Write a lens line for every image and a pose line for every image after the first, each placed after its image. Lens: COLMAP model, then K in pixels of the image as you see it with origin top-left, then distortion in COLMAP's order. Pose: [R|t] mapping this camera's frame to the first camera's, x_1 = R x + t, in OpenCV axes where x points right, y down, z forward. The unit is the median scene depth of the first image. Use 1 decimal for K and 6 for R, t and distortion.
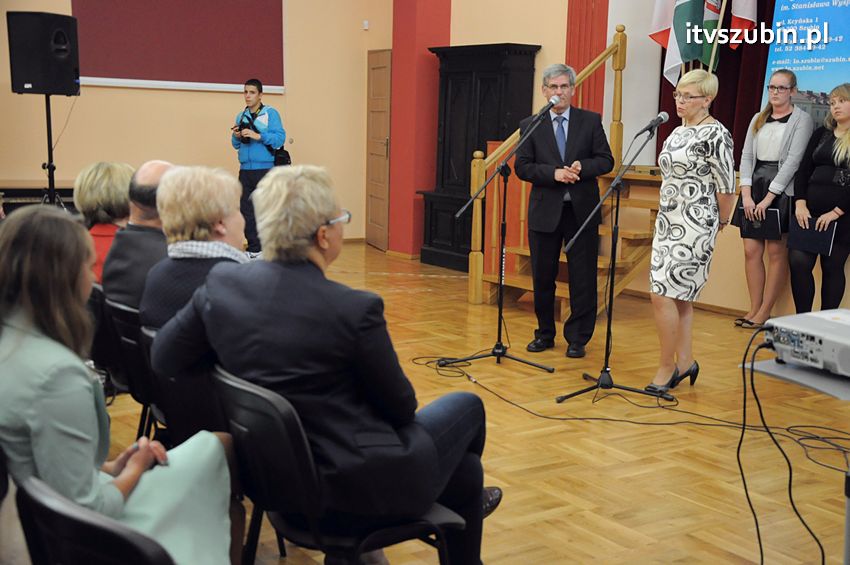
lens RADIAL K [[1139.7, 0, 426.5], [0, 1139.7, 283.8], [0, 0, 1]] dist [0.184225, 0.000000]
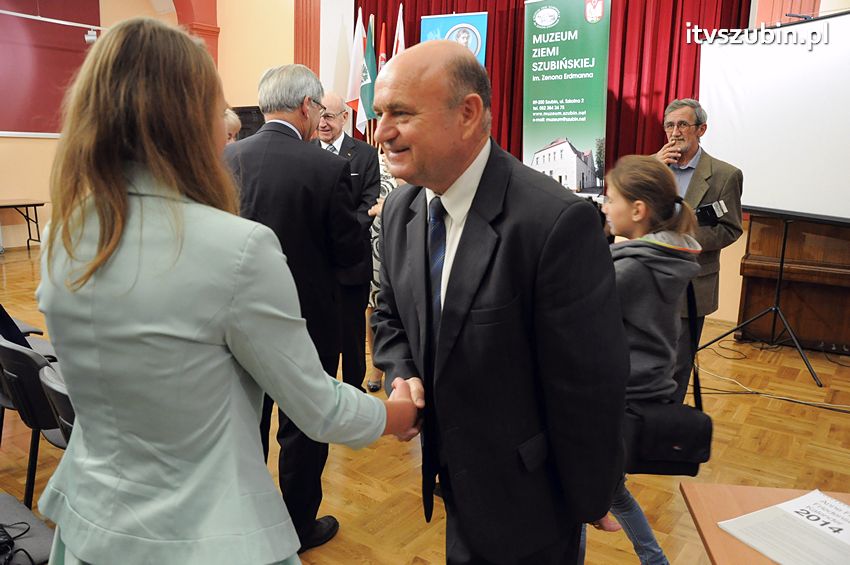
lens RADIAL K [[679.4, 0, 420.5], [0, 679.4, 283.1], [0, 0, 1]] dist [-0.134362, 0.097399]
pose [[0.950539, -0.054776, 0.305738, -0.009770], [0.040396, 0.997768, 0.053170, -0.010845], [-0.307968, -0.038189, 0.950630, 0.074599]]
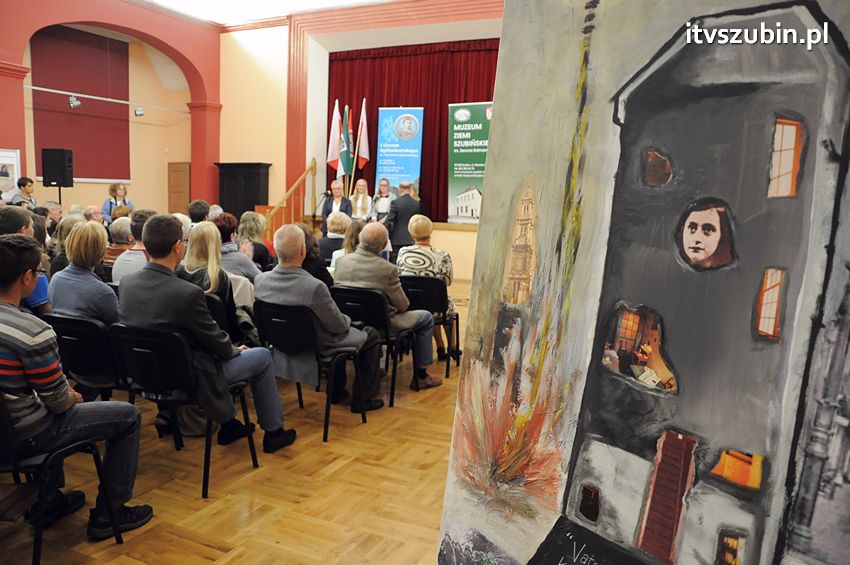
lens RADIAL K [[679.4, 0, 425.1], [0, 679.4, 287.7], [0, 0, 1]] dist [-0.134362, 0.097399]
pose [[0.863213, -0.063980, 0.500769, -0.394421], [0.065506, 0.997746, 0.014557, 0.045622], [-0.500572, 0.020238, 0.865458, -0.358031]]
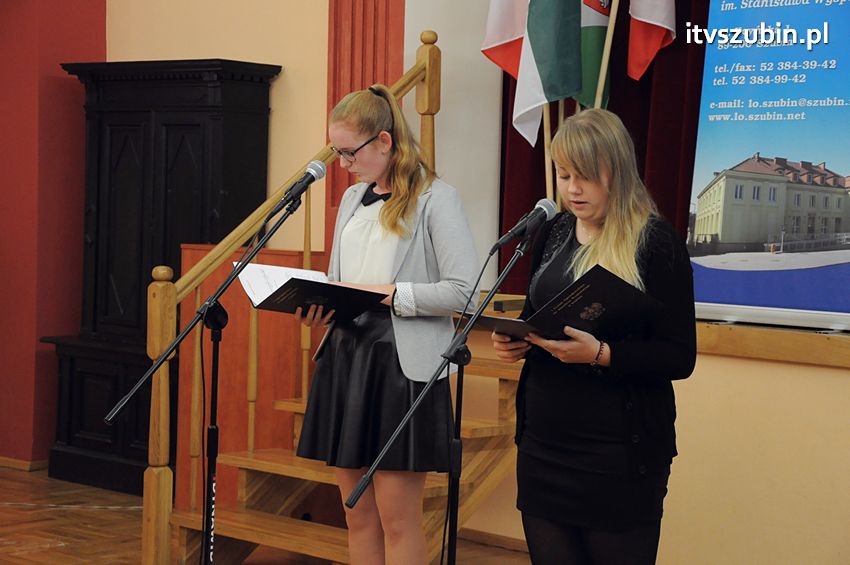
lens RADIAL K [[1872.1, 0, 417.9], [0, 1872.1, 282.4], [0, 0, 1]] dist [0.520211, 0.000000]
pose [[0.984992, -0.004058, 0.172552, 0.013537], [0.020465, 0.995417, -0.093411, -0.030704], [-0.171382, 0.095540, 0.980561, 0.178084]]
